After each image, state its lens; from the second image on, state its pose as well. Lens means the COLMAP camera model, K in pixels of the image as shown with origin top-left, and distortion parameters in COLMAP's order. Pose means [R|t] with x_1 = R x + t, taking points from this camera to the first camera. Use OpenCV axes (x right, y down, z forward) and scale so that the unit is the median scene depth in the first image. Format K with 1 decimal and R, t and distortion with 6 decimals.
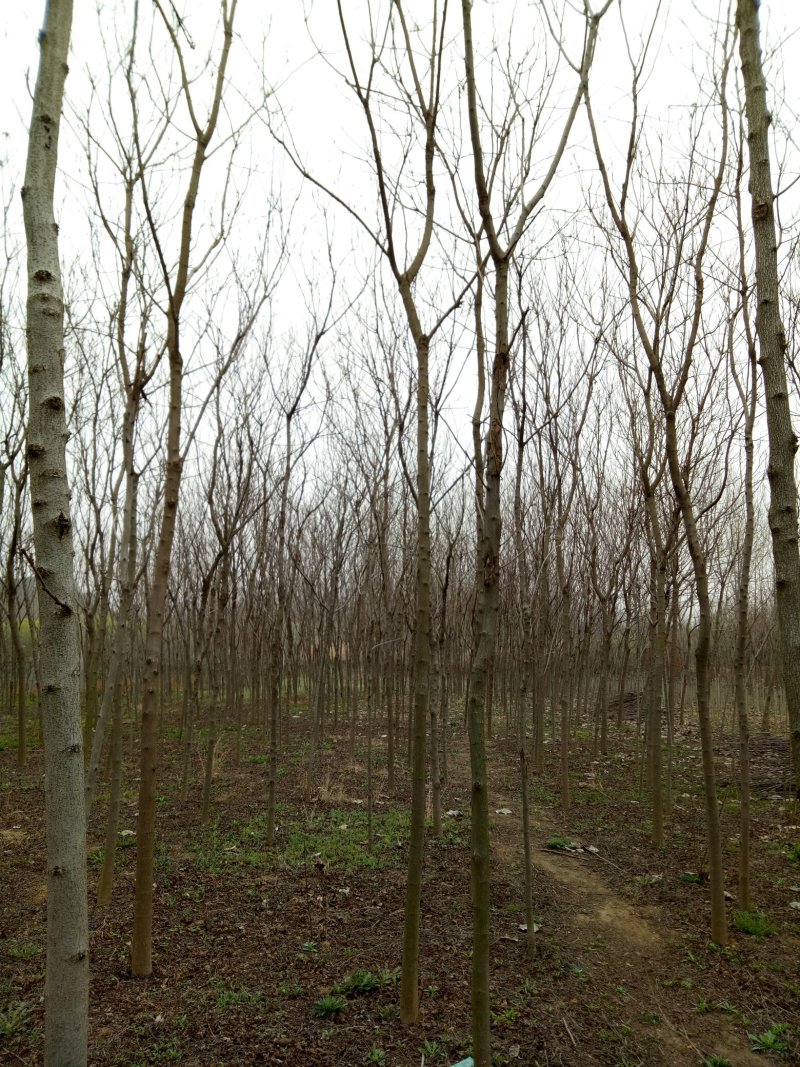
lens RADIAL K [[800.6, 0, 400.0], [0, 800.6, 533.8], [0, 0, 1]] dist [-0.010273, 0.017806]
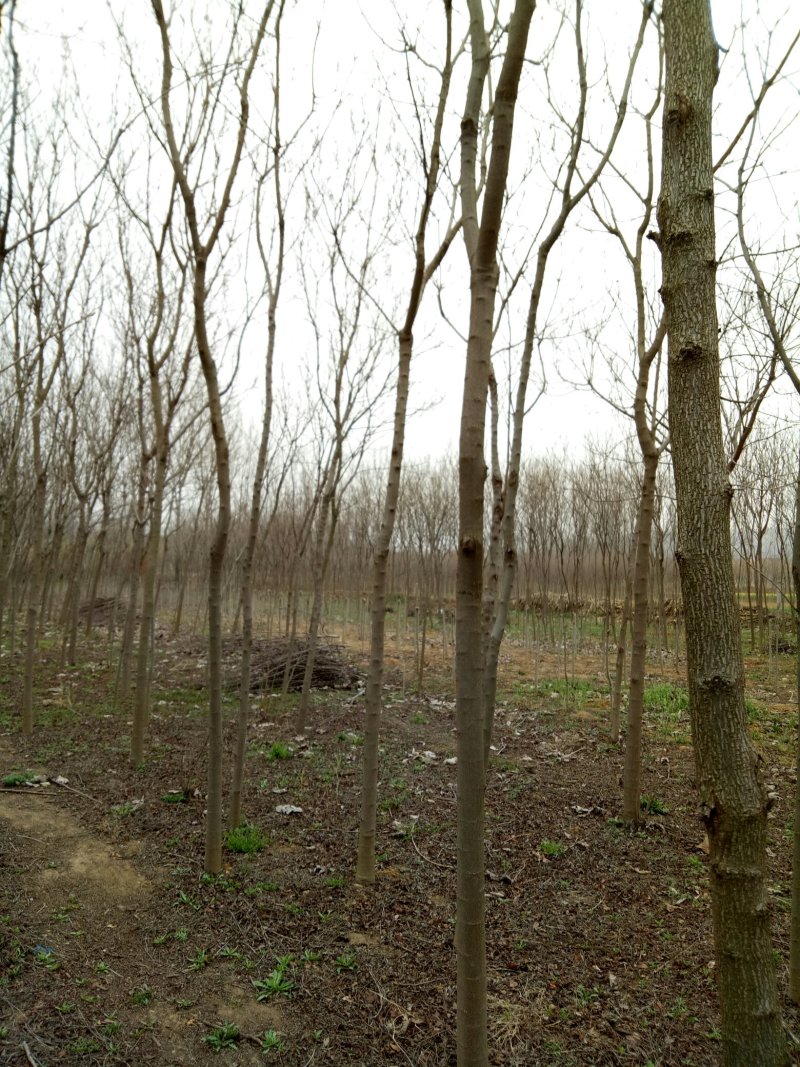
lens RADIAL K [[800.6, 0, 400.6], [0, 800.6, 531.5], [0, 0, 1]] dist [-0.010273, 0.017806]
pose [[0.802749, 0.027403, 0.595687, 0.022044], [-0.095169, 0.992027, 0.082614, 0.035656], [-0.588673, -0.123009, 0.798957, 0.187145]]
